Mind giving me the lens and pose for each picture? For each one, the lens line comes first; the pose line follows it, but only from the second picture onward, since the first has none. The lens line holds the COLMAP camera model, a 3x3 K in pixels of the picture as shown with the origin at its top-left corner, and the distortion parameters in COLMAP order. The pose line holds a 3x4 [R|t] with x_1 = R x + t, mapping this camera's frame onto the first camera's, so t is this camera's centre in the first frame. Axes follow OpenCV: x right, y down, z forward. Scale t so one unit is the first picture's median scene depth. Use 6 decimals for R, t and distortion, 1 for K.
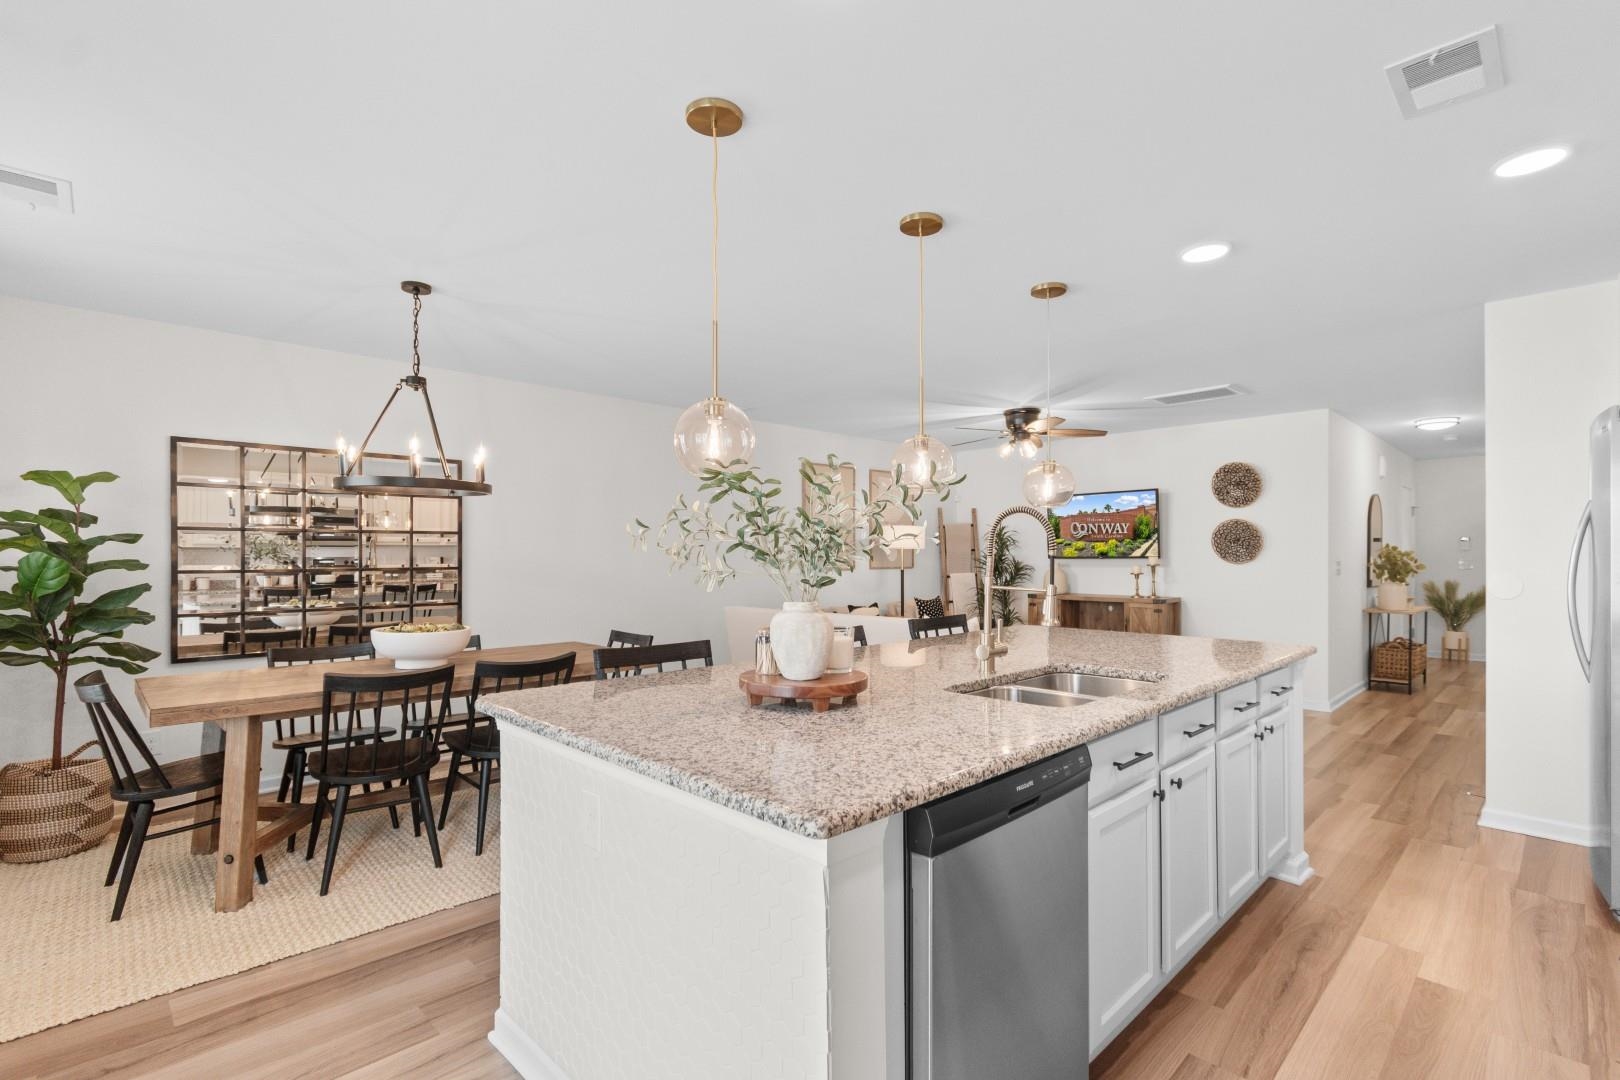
lens RADIAL K [[723.4, 0, 789.2], [0, 723.4, 566.9], [0, 0, 1]] dist [0.004284, -0.001219]
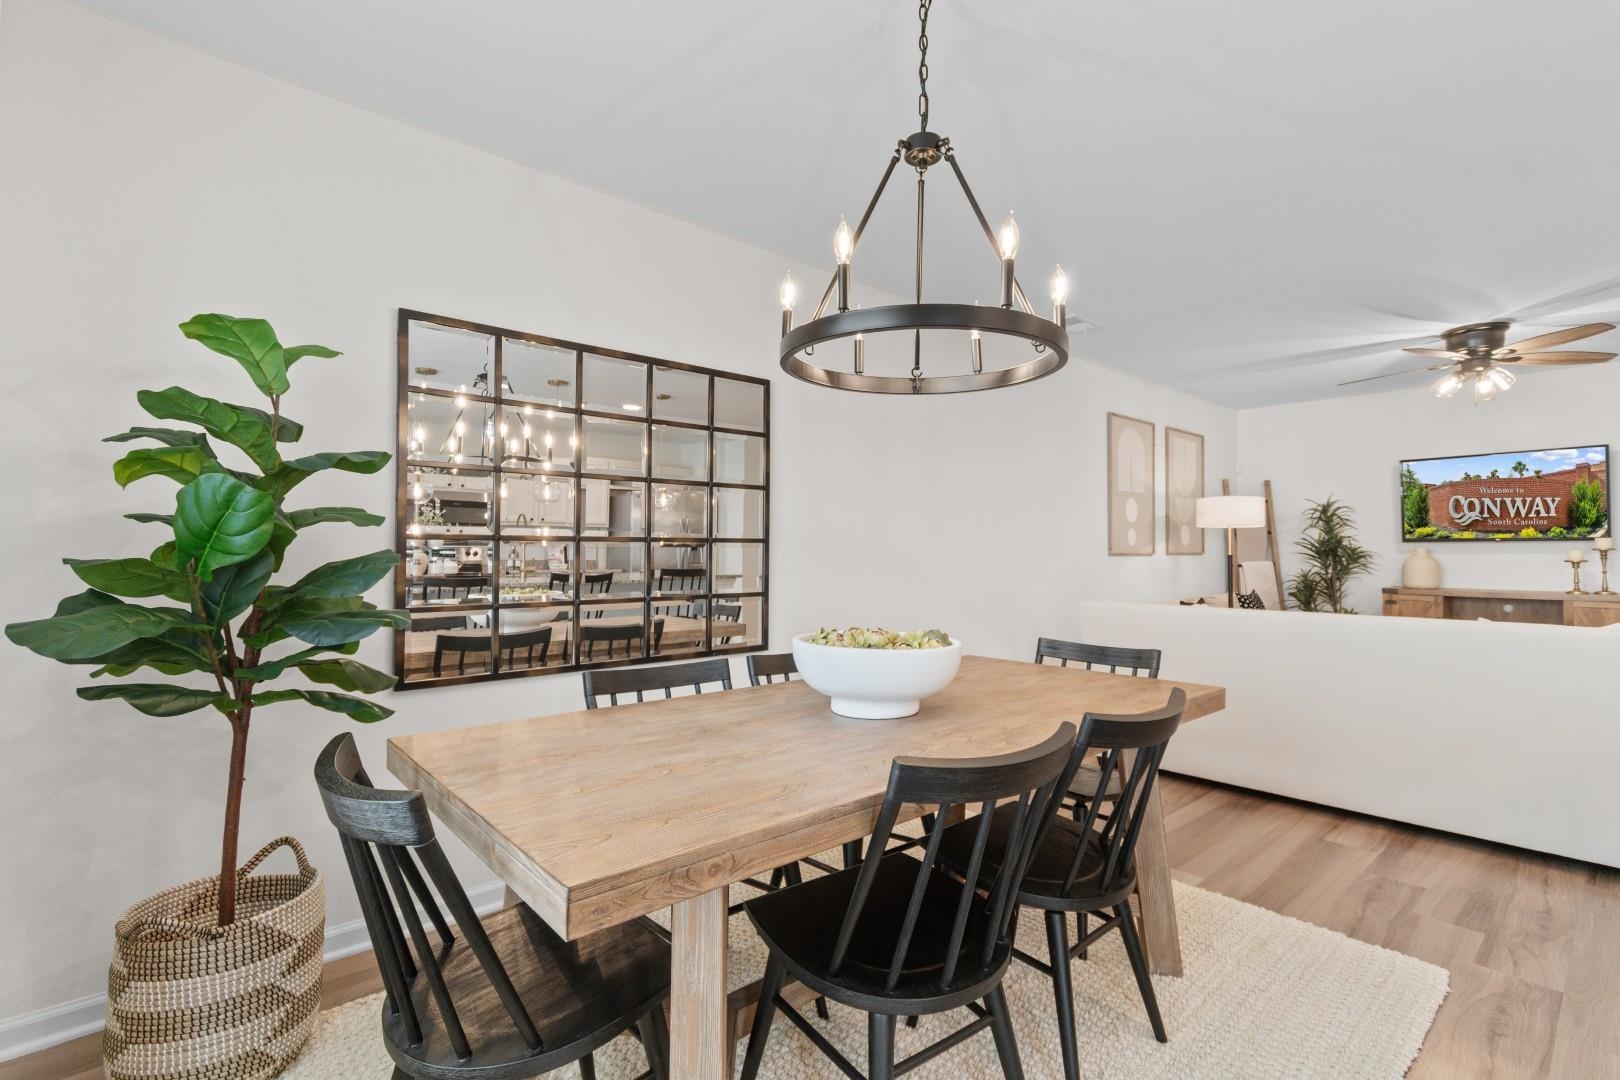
lens RADIAL K [[723.4, 0, 802.3], [0, 723.4, 550.2], [0, 0, 1]] dist [0.004284, -0.001219]
pose [[0.998376, 0.001236, -0.056951, -0.572630], [-0.002461, 0.999767, -0.021448, 0.034429], [0.056911, 0.021553, 0.998147, 0.503785]]
